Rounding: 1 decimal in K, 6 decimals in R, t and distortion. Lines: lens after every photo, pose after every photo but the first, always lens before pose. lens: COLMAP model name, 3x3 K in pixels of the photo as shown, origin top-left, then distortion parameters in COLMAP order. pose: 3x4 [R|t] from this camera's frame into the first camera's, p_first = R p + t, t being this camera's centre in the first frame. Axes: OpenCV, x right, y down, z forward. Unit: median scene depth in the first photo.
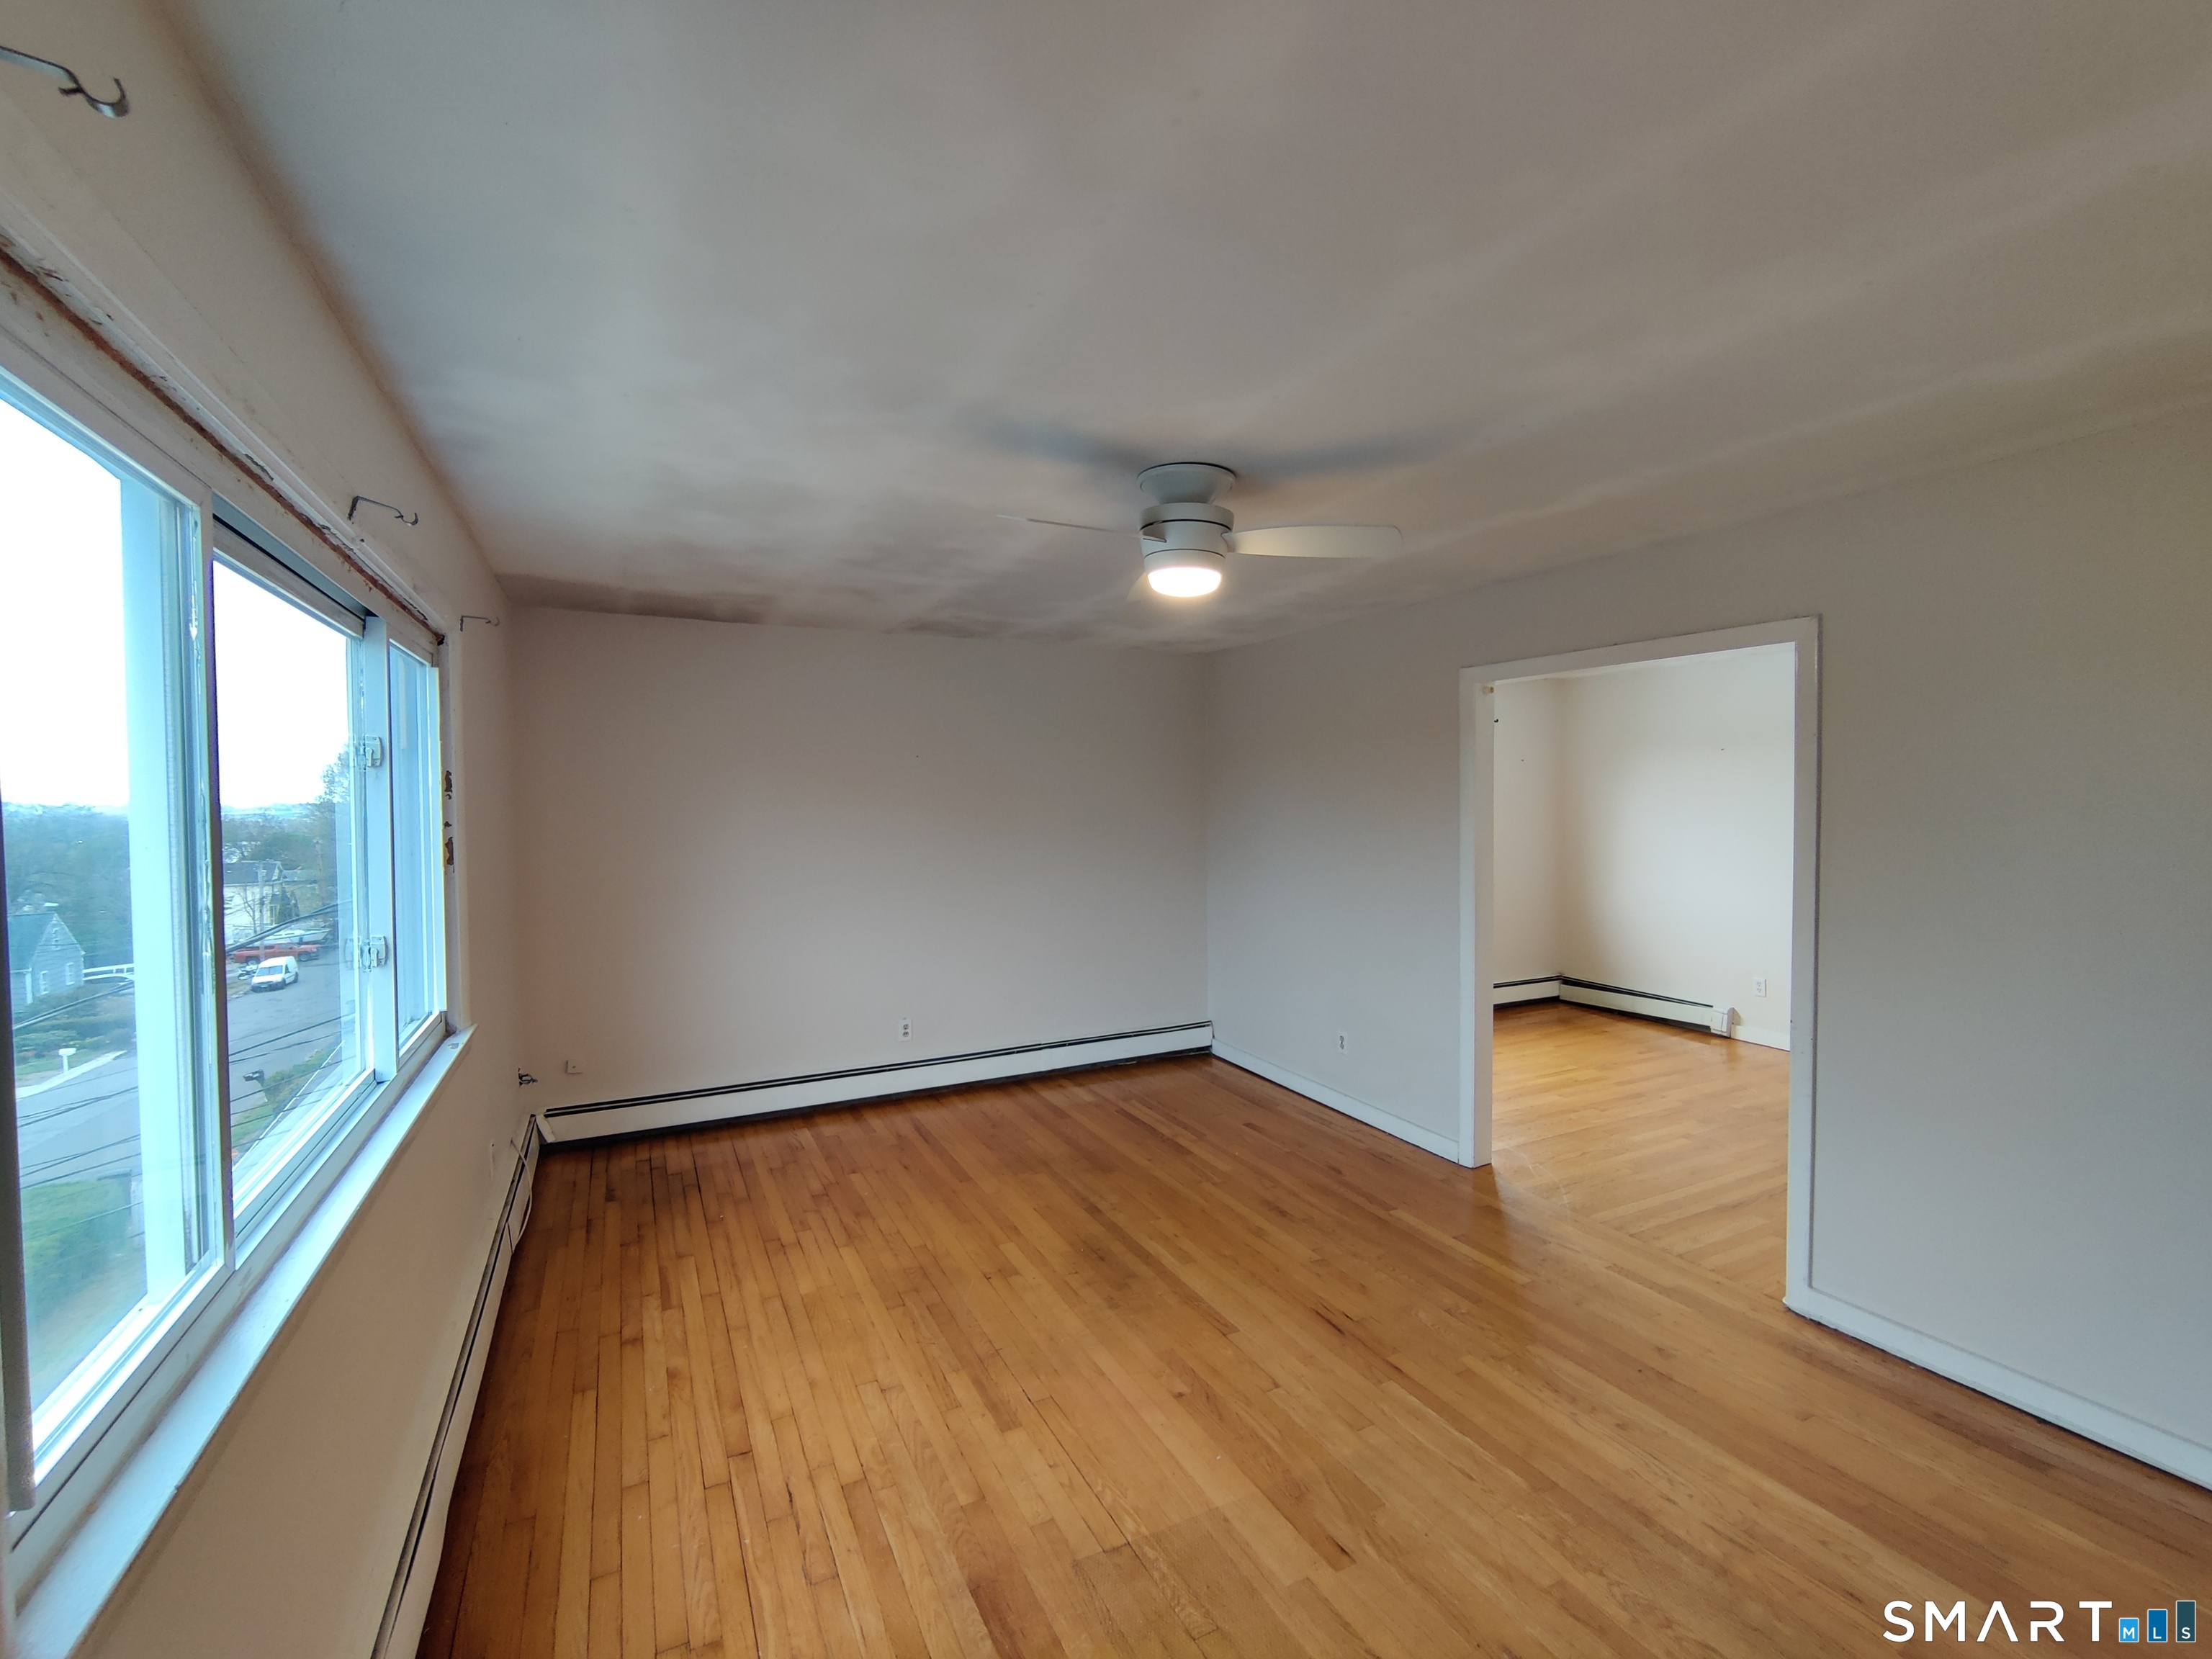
lens RADIAL K [[942.6, 0, 1109.1], [0, 942.6, 819.9], [0, 0, 1]] dist [-0.008852, 0.000408]
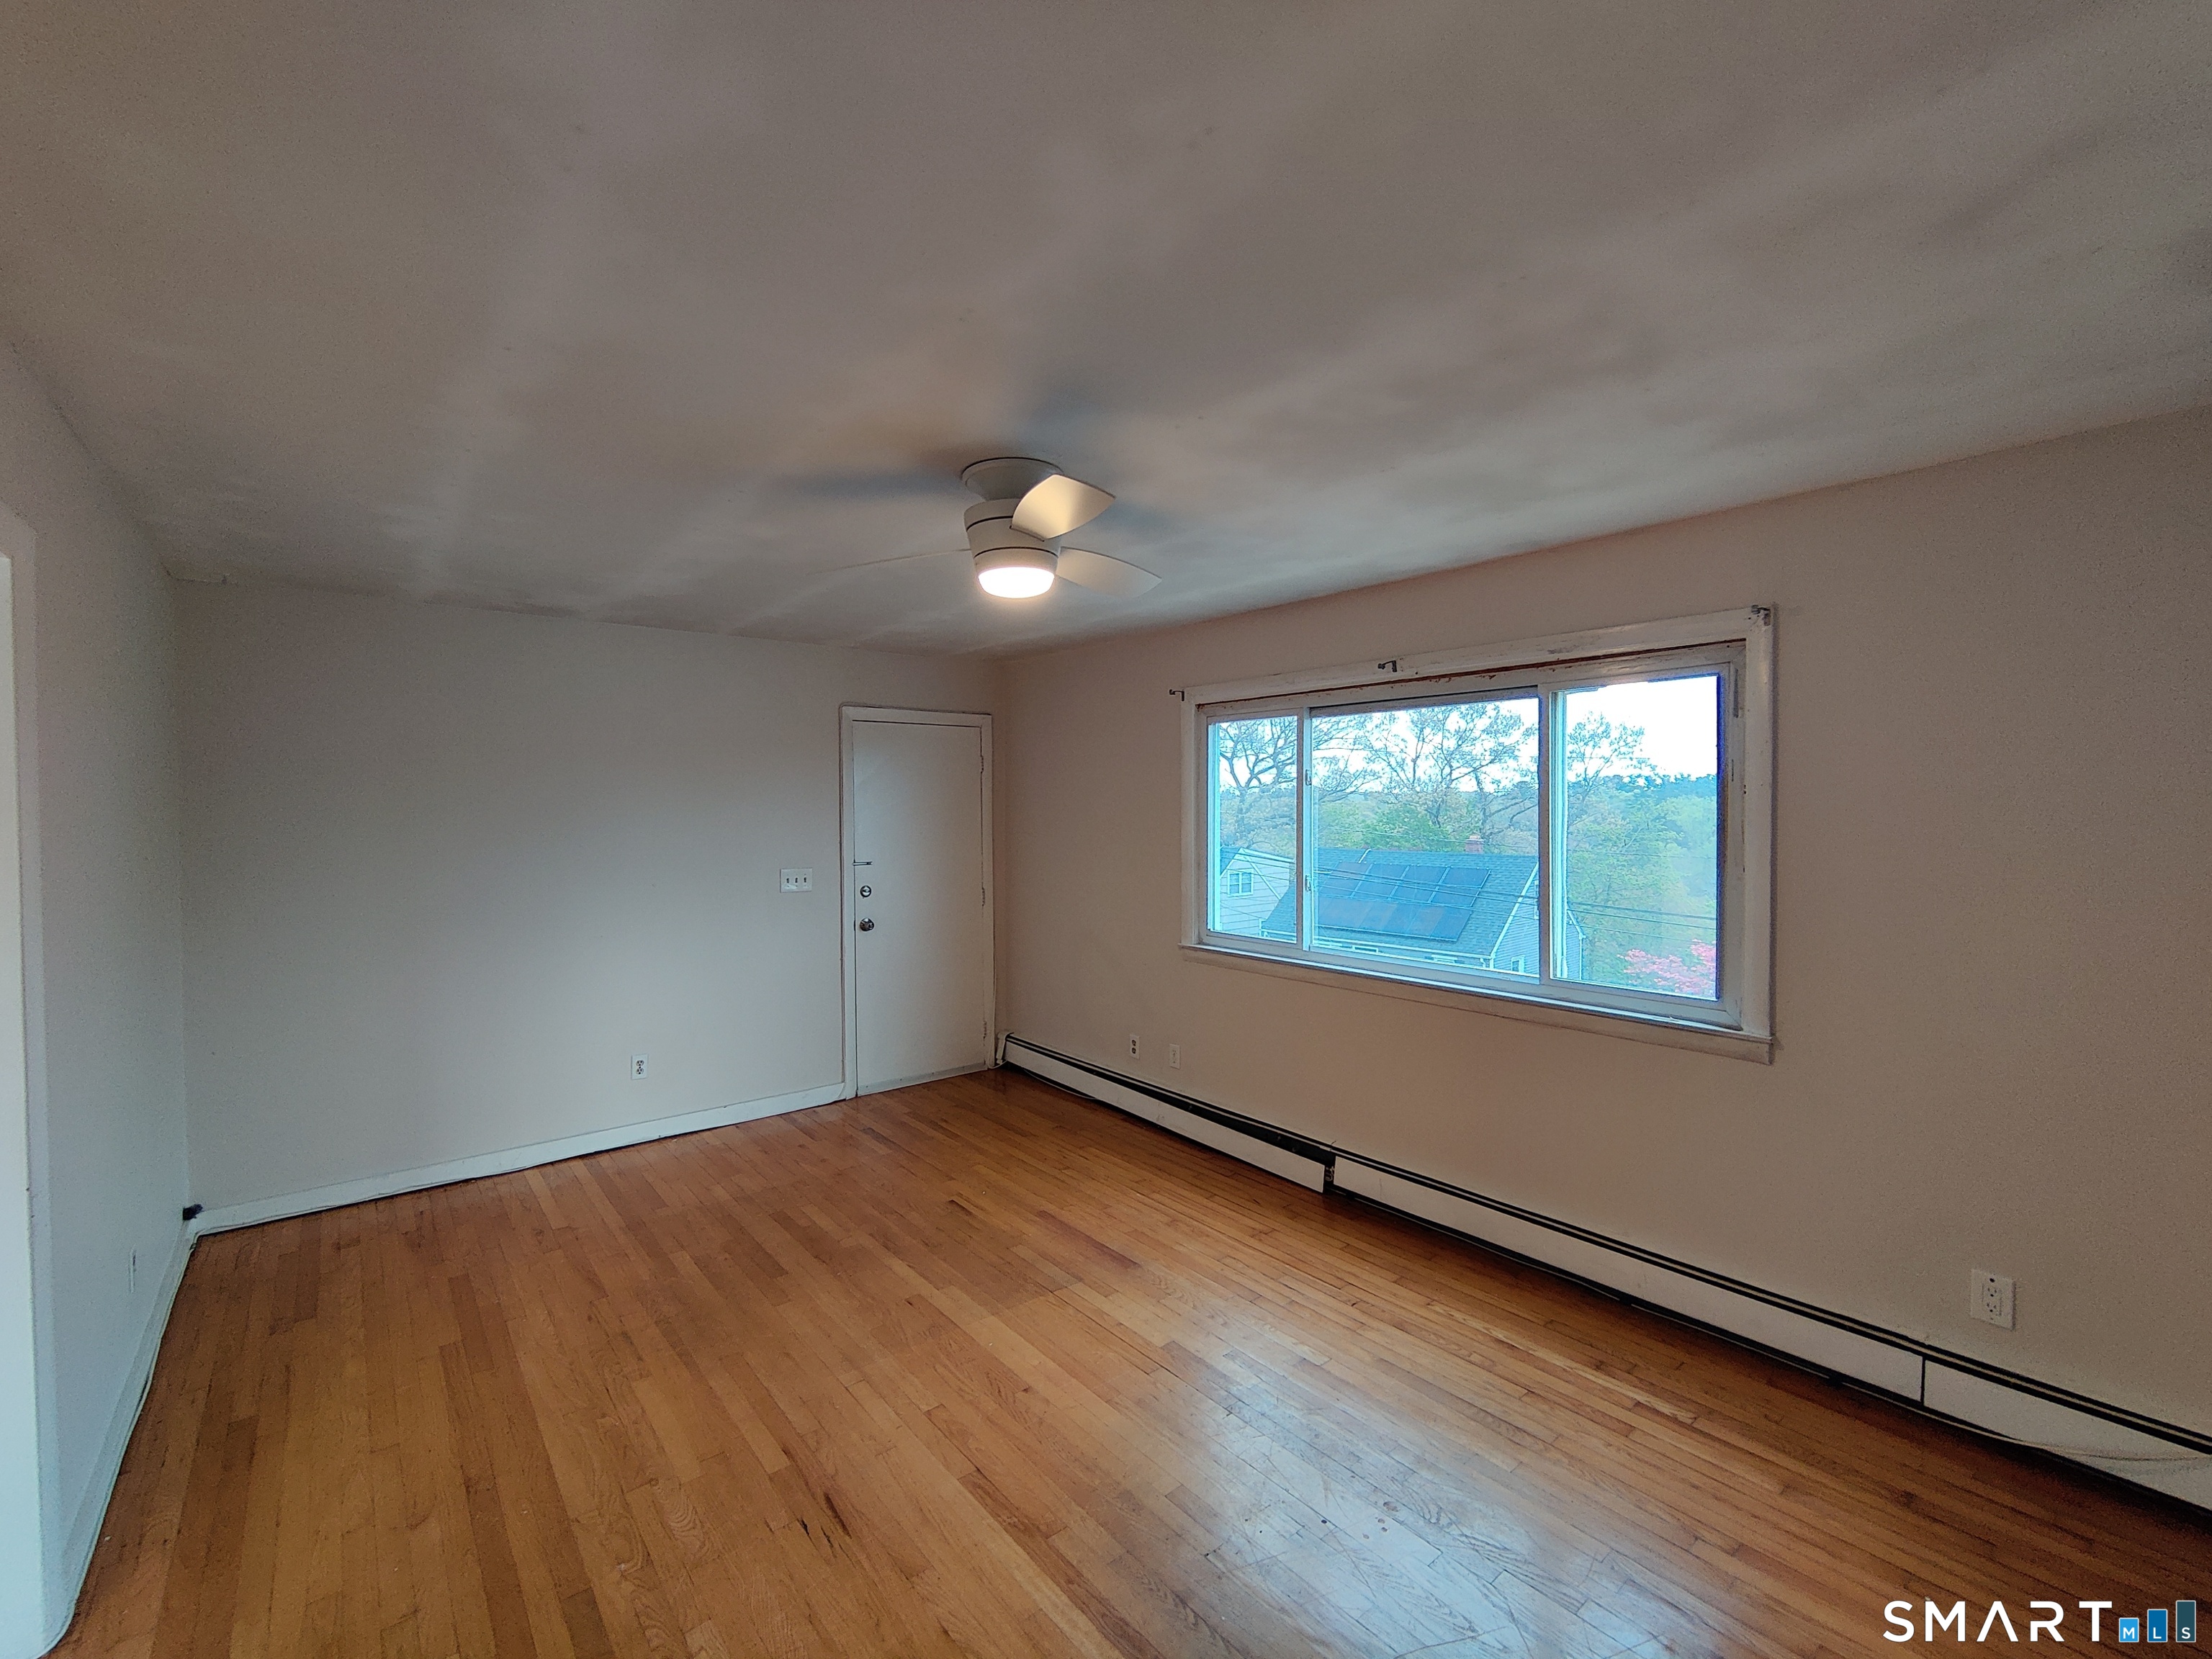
lens RADIAL K [[942.6, 0, 1103.6], [0, 942.6, 829.0], [0, 0, 1]] dist [-0.008852, 0.000408]
pose [[-0.977451, 0.015479, -0.210595, 0.163069], [0.004394, 0.998585, 0.053003, -0.042631], [0.211118, 0.050882, -0.976135, 1.622146]]
